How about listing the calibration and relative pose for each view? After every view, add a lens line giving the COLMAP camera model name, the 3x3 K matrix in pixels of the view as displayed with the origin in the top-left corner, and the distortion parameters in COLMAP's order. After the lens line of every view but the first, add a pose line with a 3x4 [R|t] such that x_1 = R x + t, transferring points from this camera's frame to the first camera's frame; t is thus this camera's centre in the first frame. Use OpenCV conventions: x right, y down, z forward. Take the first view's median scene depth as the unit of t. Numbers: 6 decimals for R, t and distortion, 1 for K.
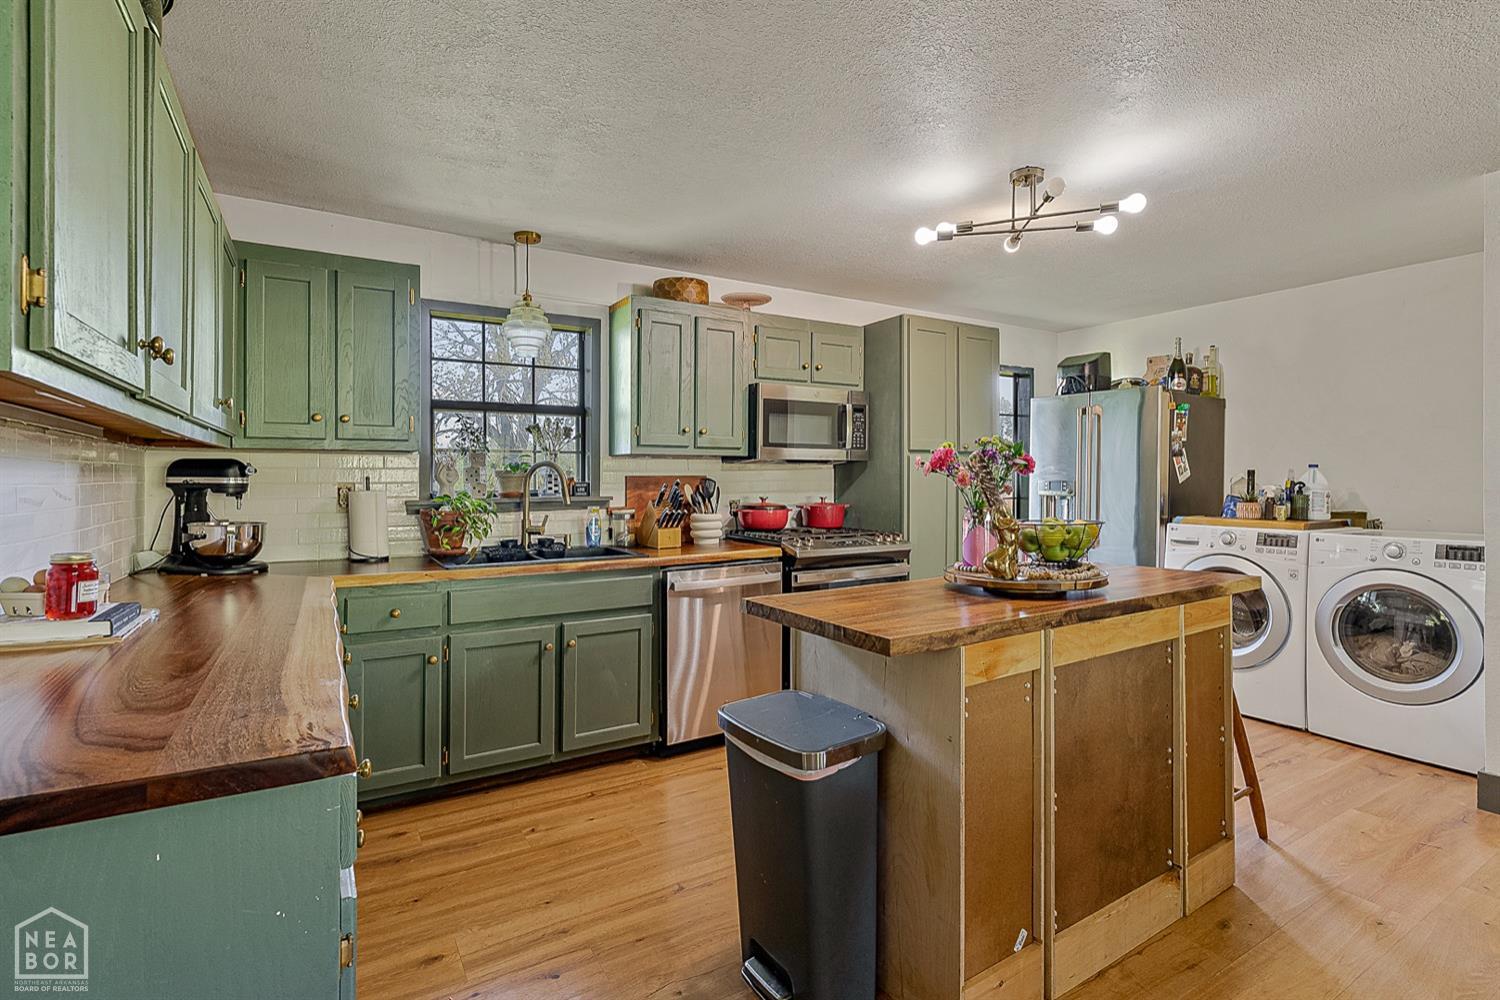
lens RADIAL K [[704.7, 0, 750.0], [0, 704.7, 500.0], [0, 0, 1]] dist [-0.005990, 0.000345]
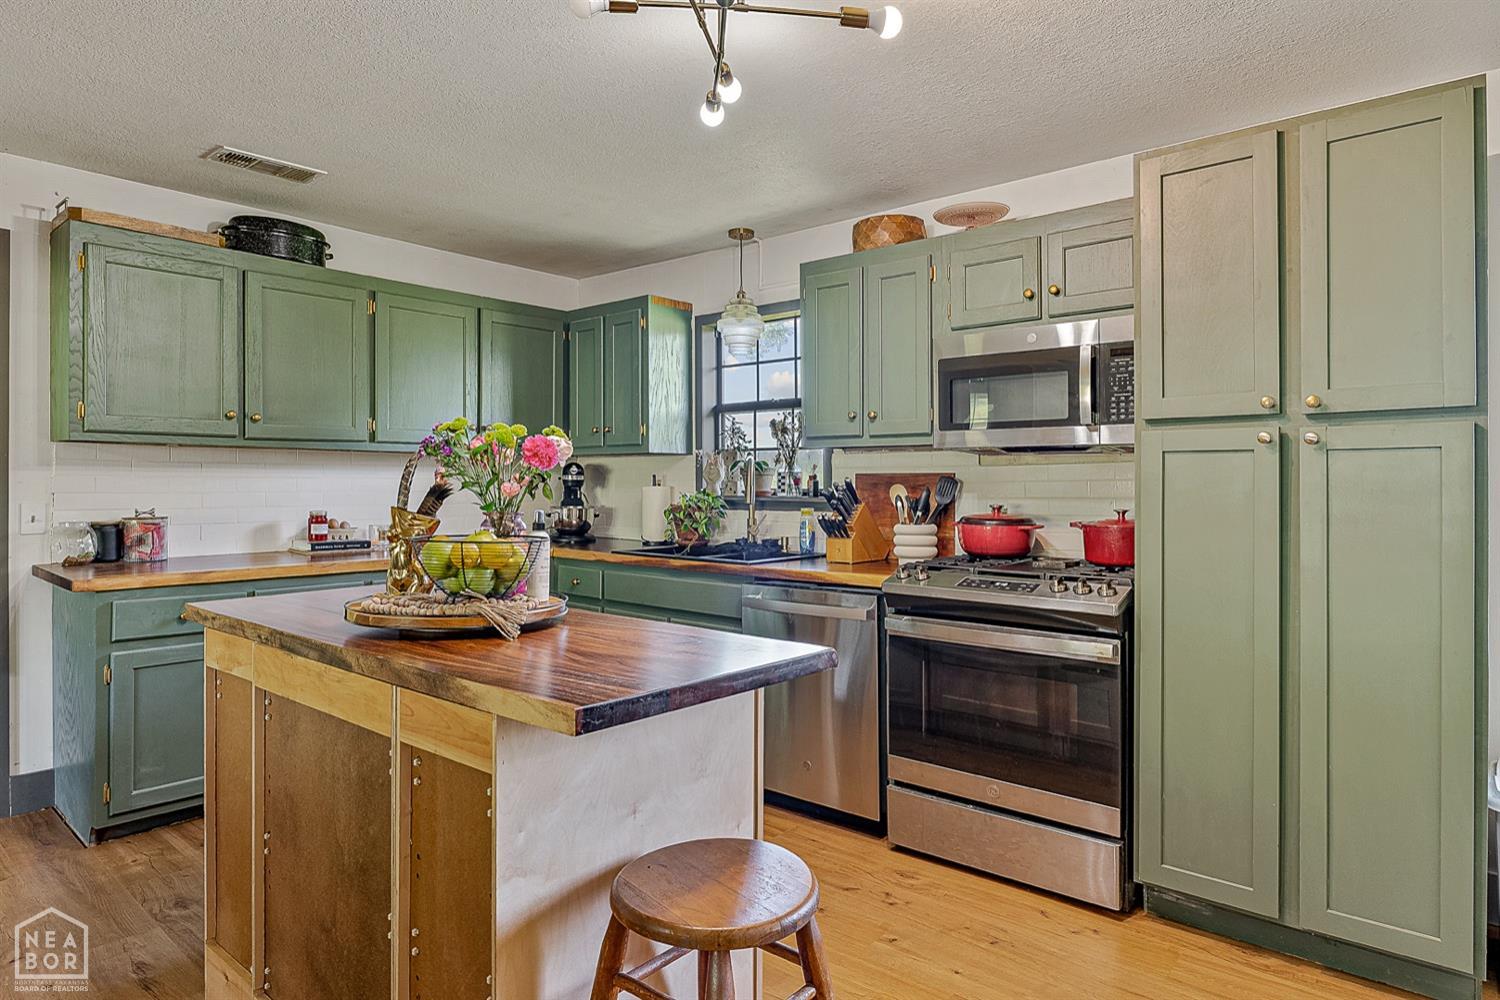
lens RADIAL K [[878.1, 0, 751.4], [0, 878.1, 481.1], [0, 0, 1]] dist [-0.004994, -0.001100]
pose [[0.311033, 0.003741, -0.950392, 0.846744], [-0.028641, 0.999575, -0.005439, -0.018128], [0.949968, 0.028912, 0.311007, 0.615368]]
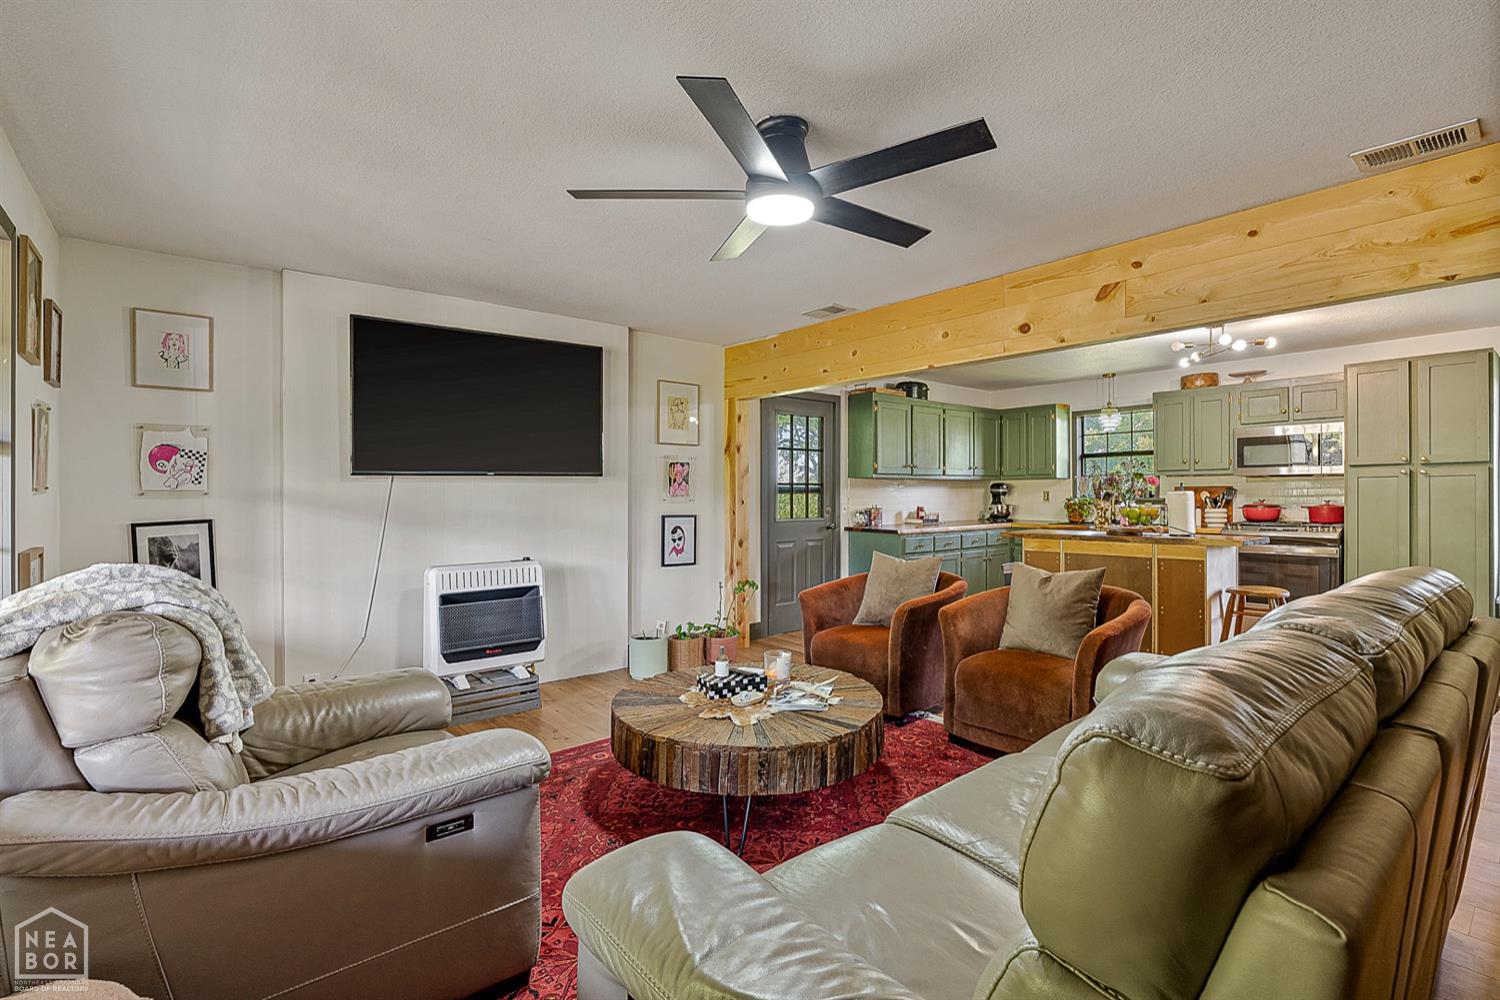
lens RADIAL K [[704.7, 0, 750.0], [0, 704.7, 500.0], [0, 0, 1]] dist [-0.005990, 0.000345]
pose [[0.148694, 0.010166, -0.988831, 1.583188], [-0.018136, 0.999807, 0.007551, 0.006754], [0.988717, 0.016810, 0.148850, -0.376070]]
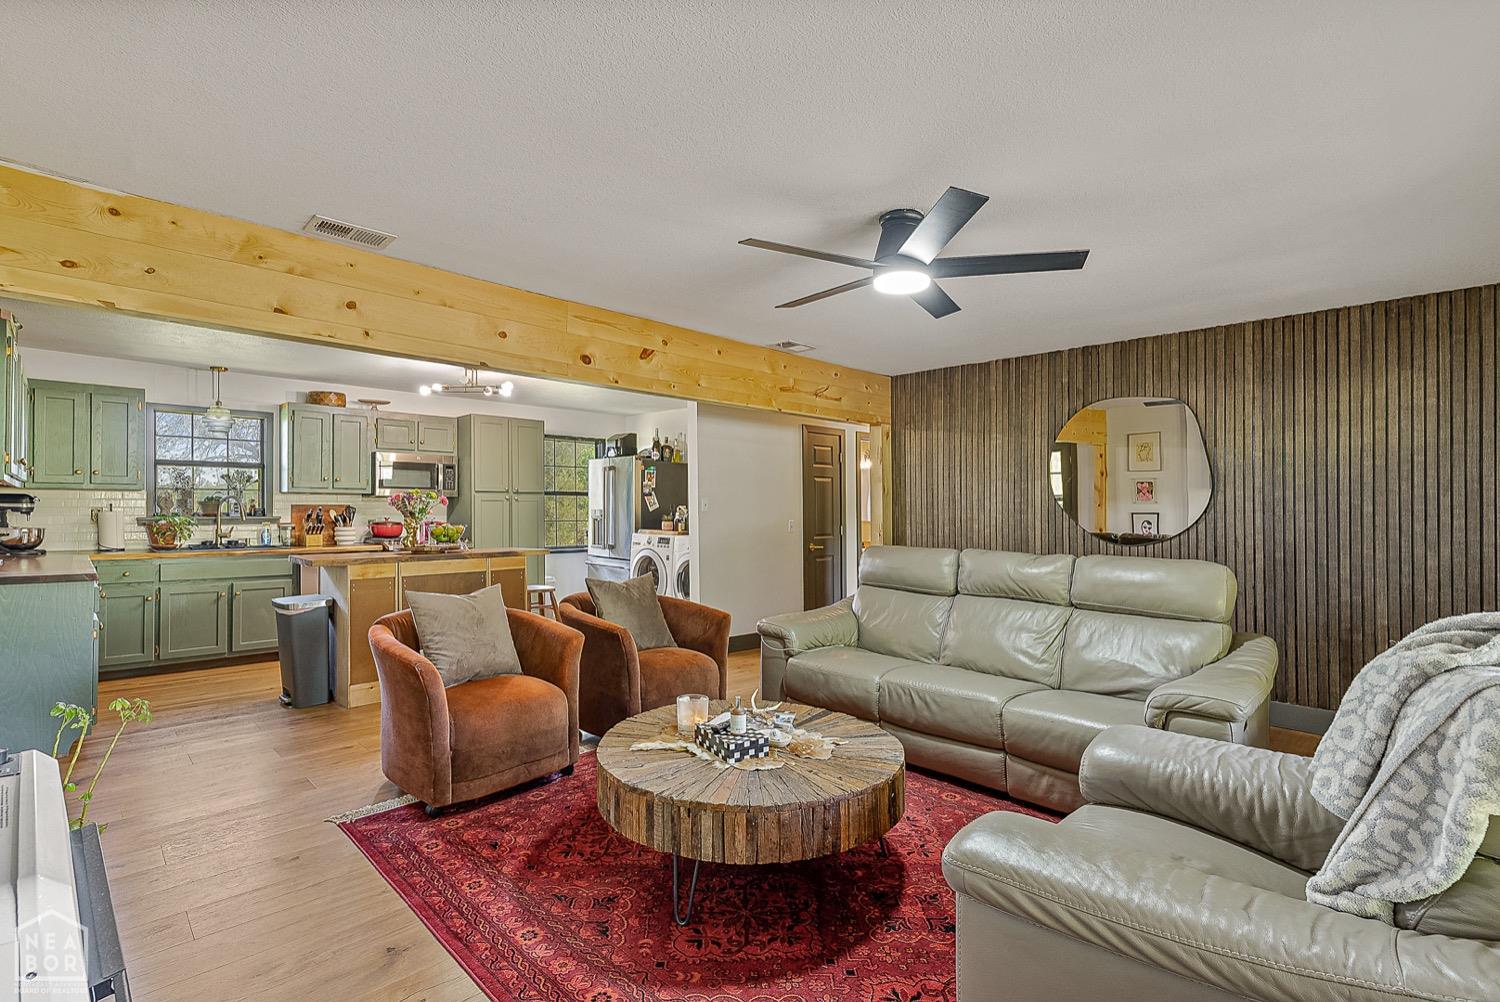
lens RADIAL K [[696.7, 0, 745.9], [0, 696.7, 524.5], [0, 0, 1]] dist [-0.002474, 0.000197]
pose [[0.973323, 0.002580, 0.229426, 0.556581], [-0.001341, 0.999984, -0.005553, 0.024288], [-0.229437, 0.005098, 0.973310, -0.975632]]
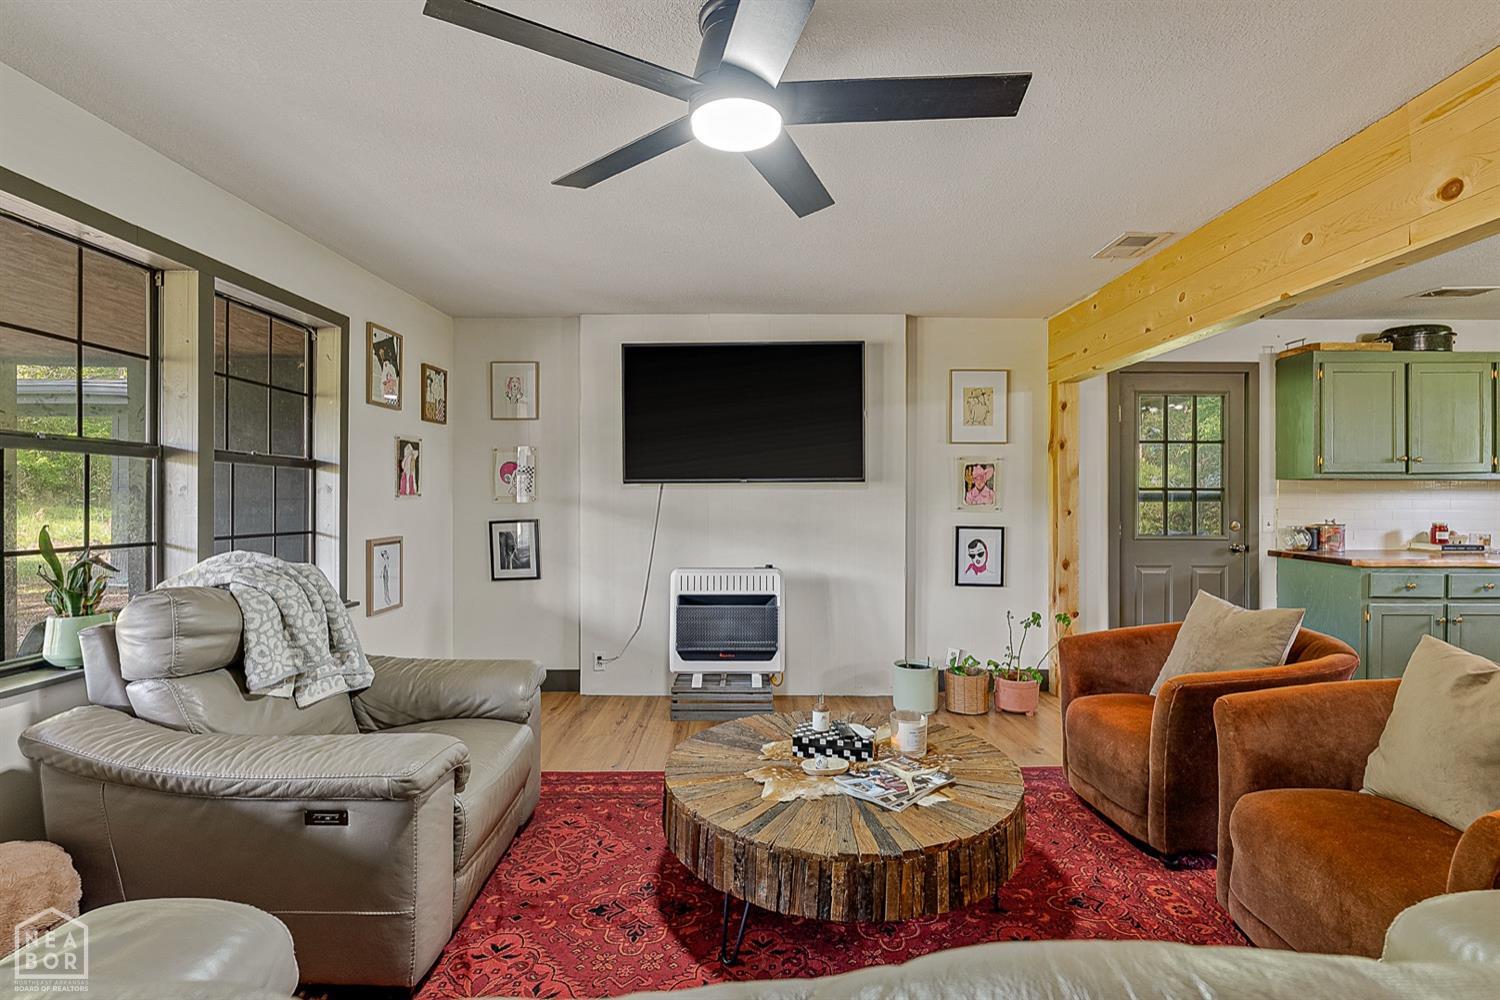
lens RADIAL K [[688.8, 0, 750.0], [0, 688.8, 500.0], [0, 0, 1]] dist [-0.006707, 0.000321]
pose [[-0.526992, 0.001491, -0.849869, 1.334716], [-0.018966, 0.999729, 0.013515, -0.004252], [0.849658, 0.023241, -0.526821, 0.019687]]
